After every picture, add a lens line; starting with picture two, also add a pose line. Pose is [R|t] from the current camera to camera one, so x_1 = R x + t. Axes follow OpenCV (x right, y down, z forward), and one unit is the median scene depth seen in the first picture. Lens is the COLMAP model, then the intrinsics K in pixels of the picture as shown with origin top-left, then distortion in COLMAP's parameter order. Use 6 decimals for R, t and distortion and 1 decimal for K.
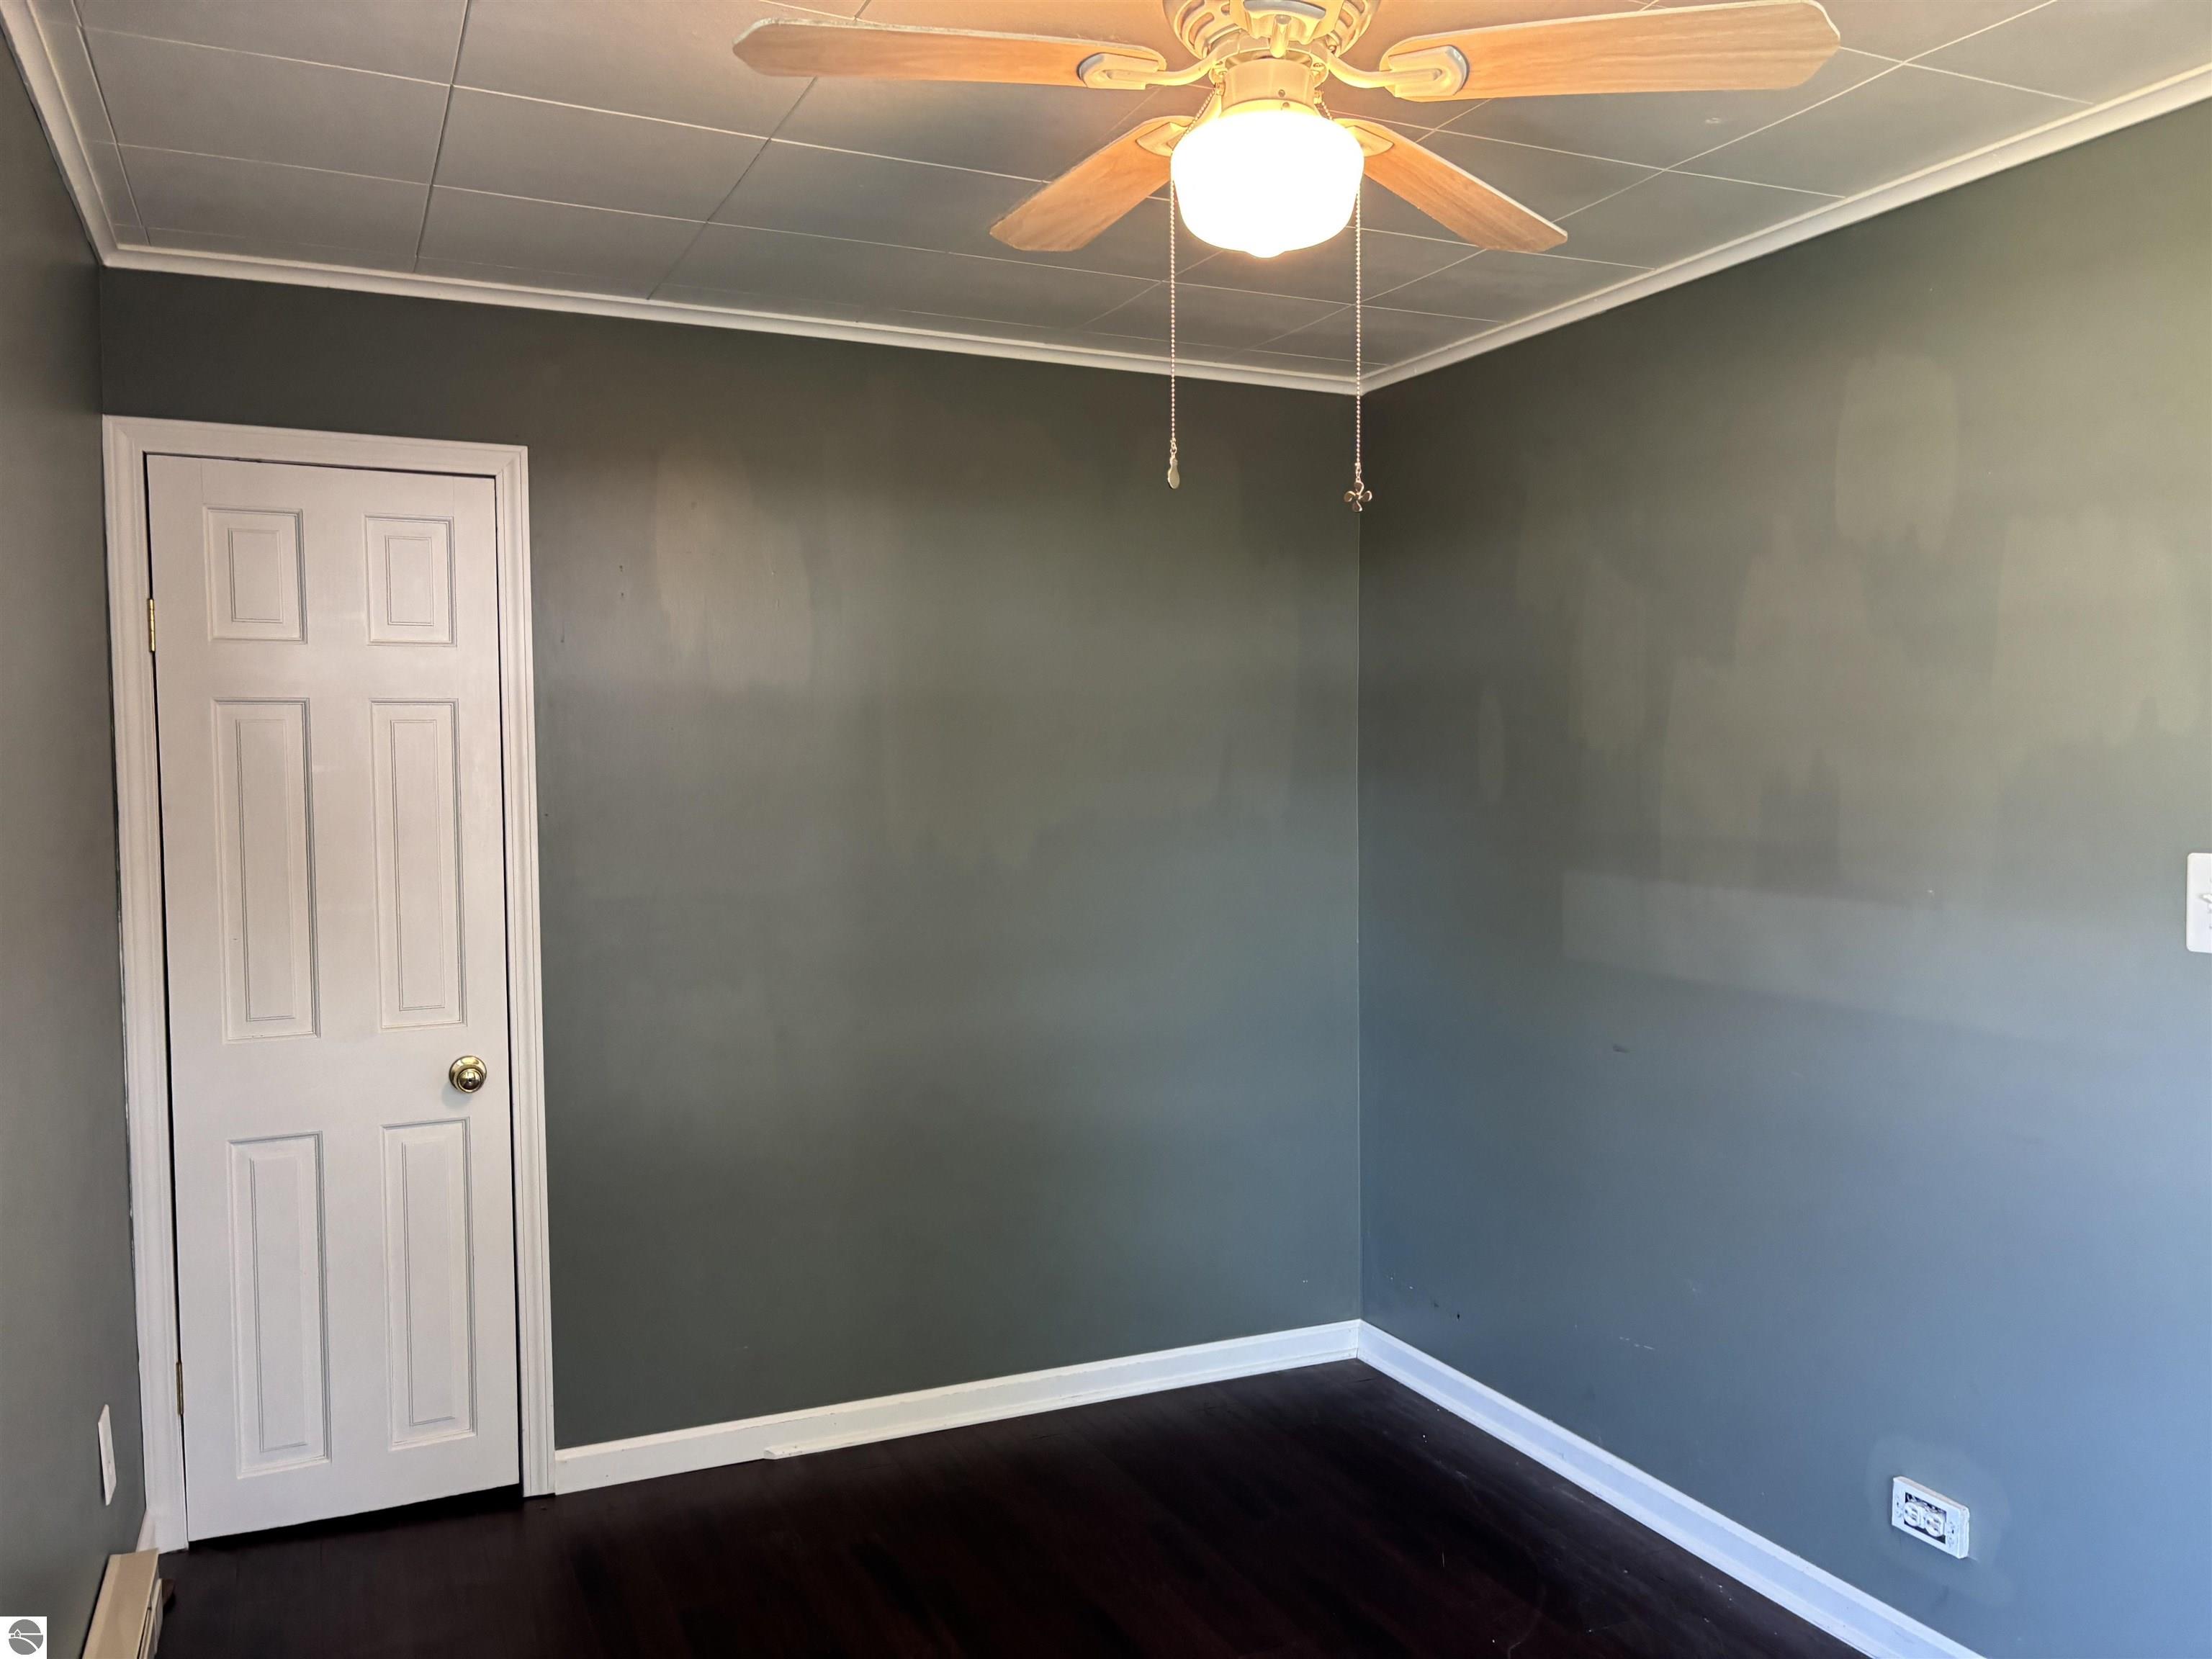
lens RADIAL K [[1667.0, 0, 1104.1], [0, 1667.0, 832.2], [0, 0, 1]] dist [0.059201, -0.064505]
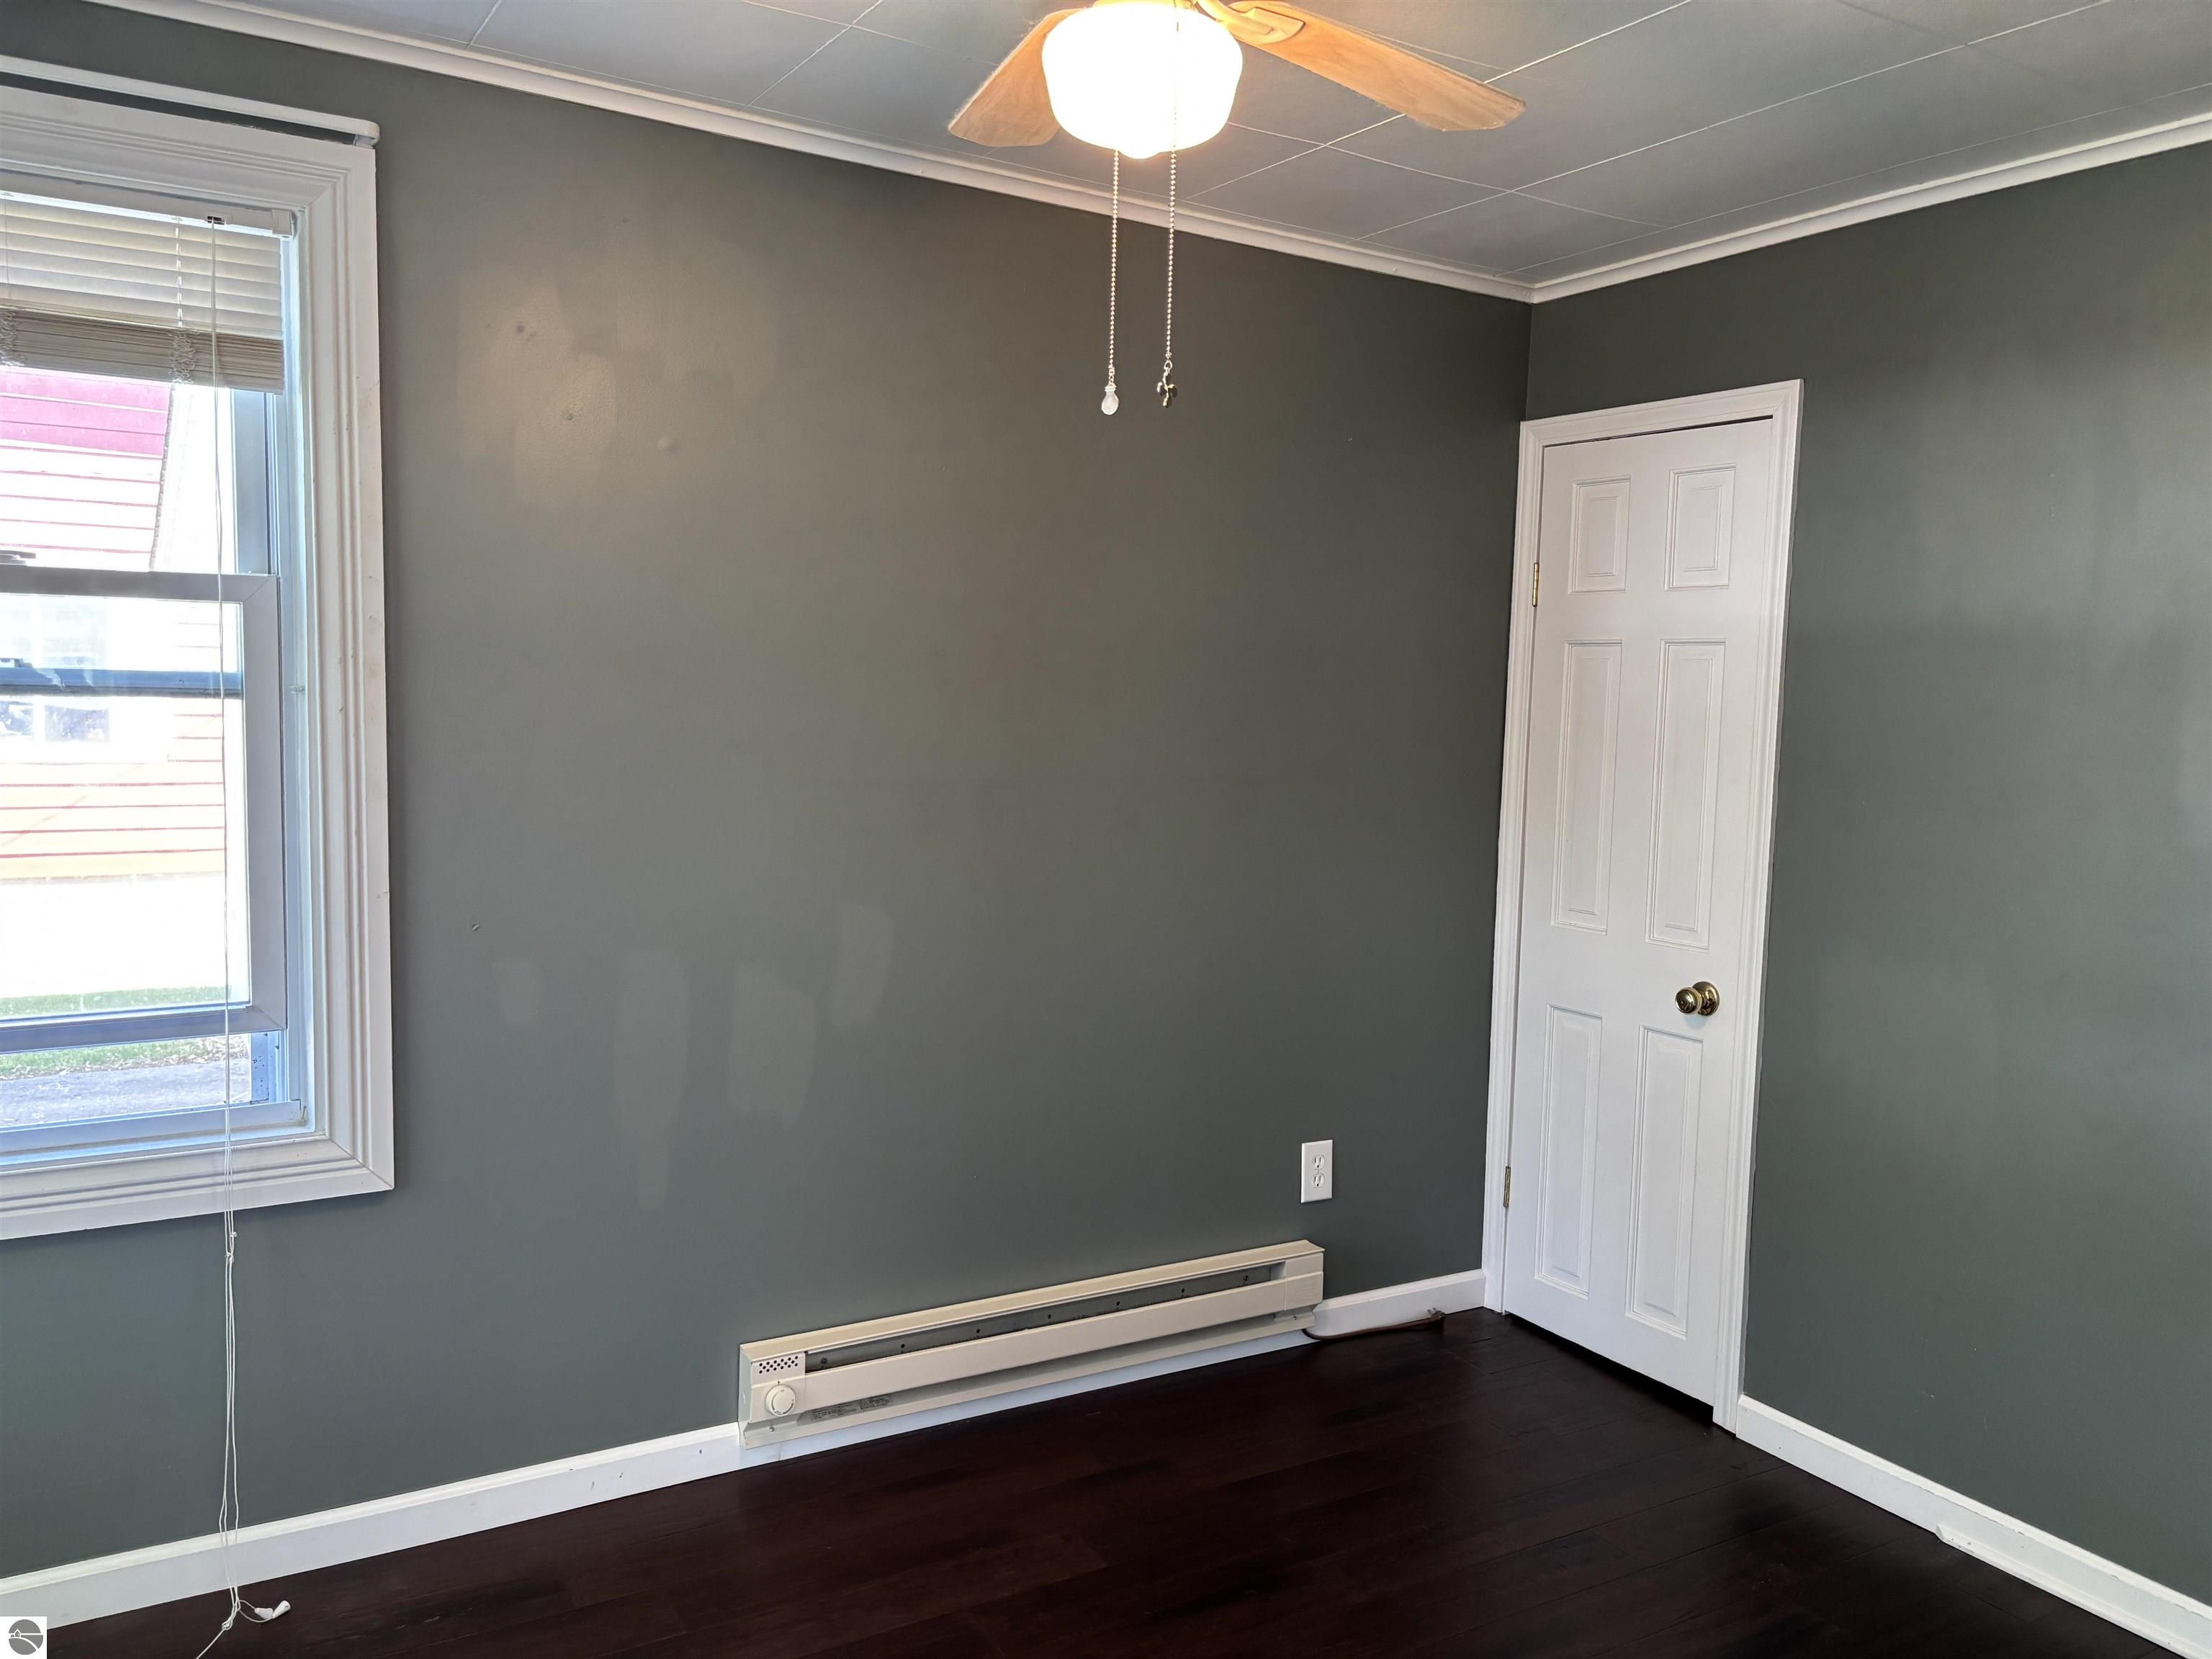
lens RADIAL K [[1667.0, 0, 1106.1], [0, 1667.0, 829.0], [0, 0, 1]] dist [0.059201, -0.064505]
pose [[0.124705, 0.100182, -0.987123, 0.621371], [-0.081035, 0.992594, 0.090500, -0.026853], [0.988879, 0.068706, 0.131899, 0.507258]]
